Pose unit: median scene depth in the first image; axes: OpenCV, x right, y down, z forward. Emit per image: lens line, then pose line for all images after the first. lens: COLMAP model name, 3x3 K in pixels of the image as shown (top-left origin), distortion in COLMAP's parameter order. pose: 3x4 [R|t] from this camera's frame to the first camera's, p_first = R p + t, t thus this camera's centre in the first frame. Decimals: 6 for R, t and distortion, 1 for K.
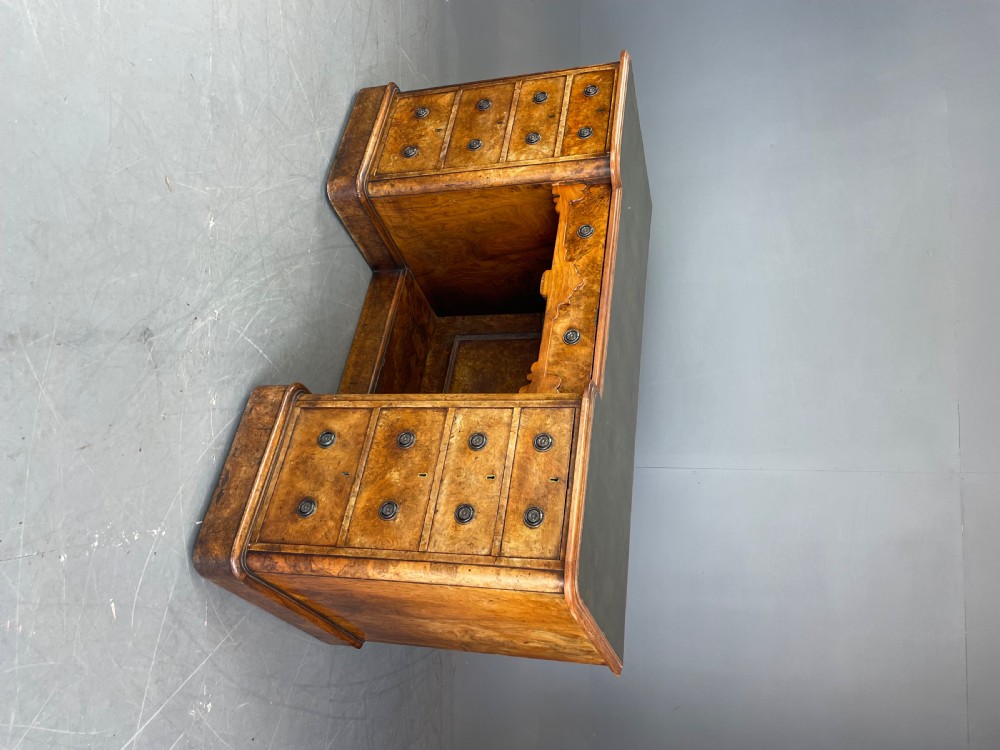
lens RADIAL K [[762.0, 0, 498.7], [0, 762.0, 370.7], [0, 0, 1]] dist [0.127310, -0.270302]
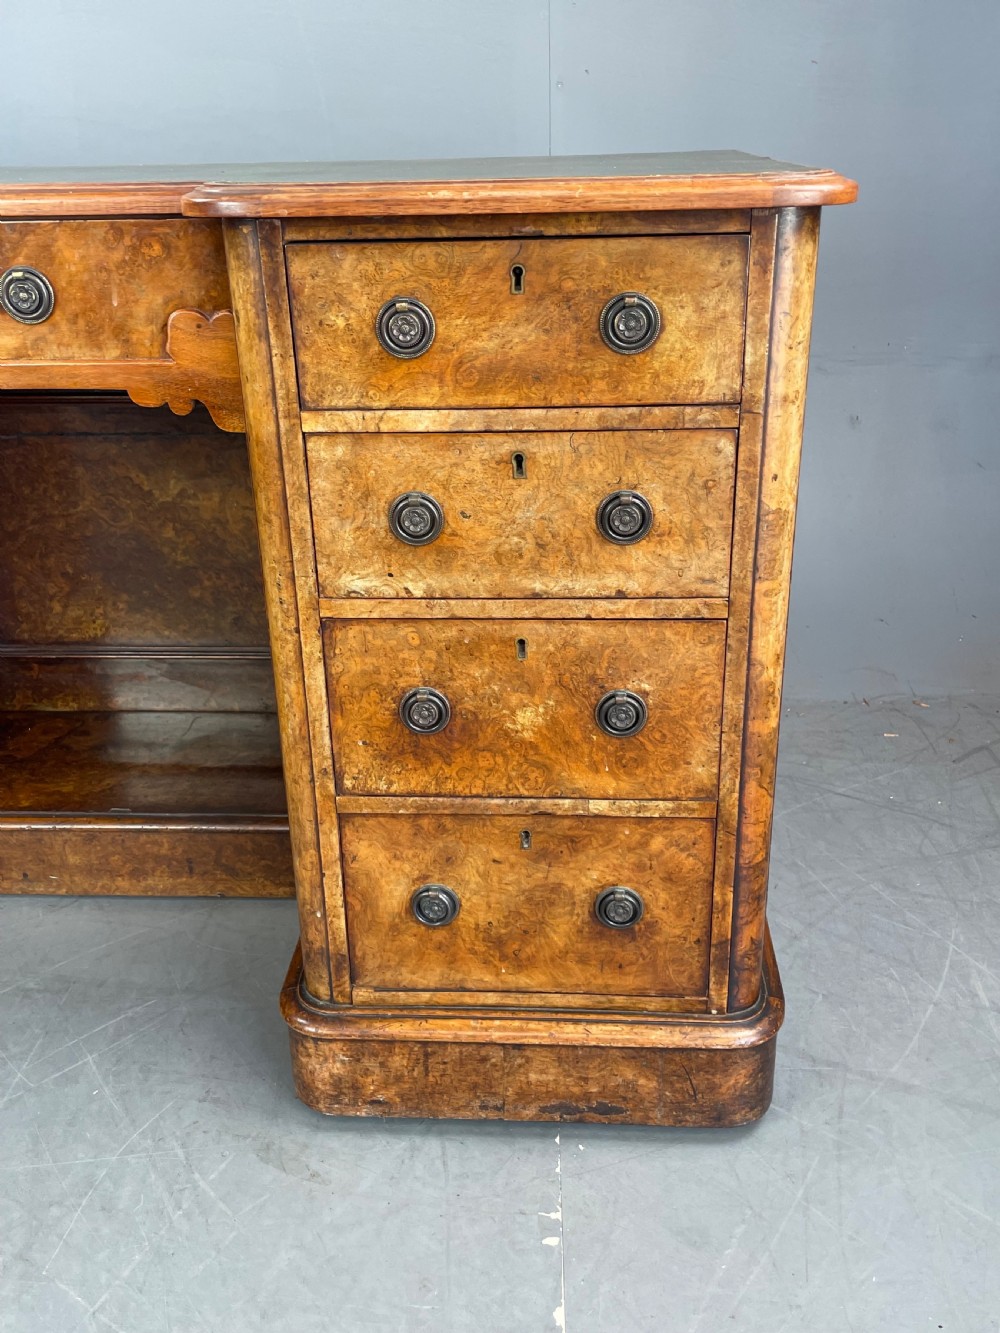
lens RADIAL K [[1203.4, 0, 501.4], [0, 1203.4, 655.7], [0, 0, 1]] dist [0.102964, -0.155310]
pose [[-0.154553, -0.979458, -0.129517, -0.021492], [0.881585, -0.195897, 0.429456, -0.123956], [-0.446007, -0.047807, 0.893752, 0.432460]]
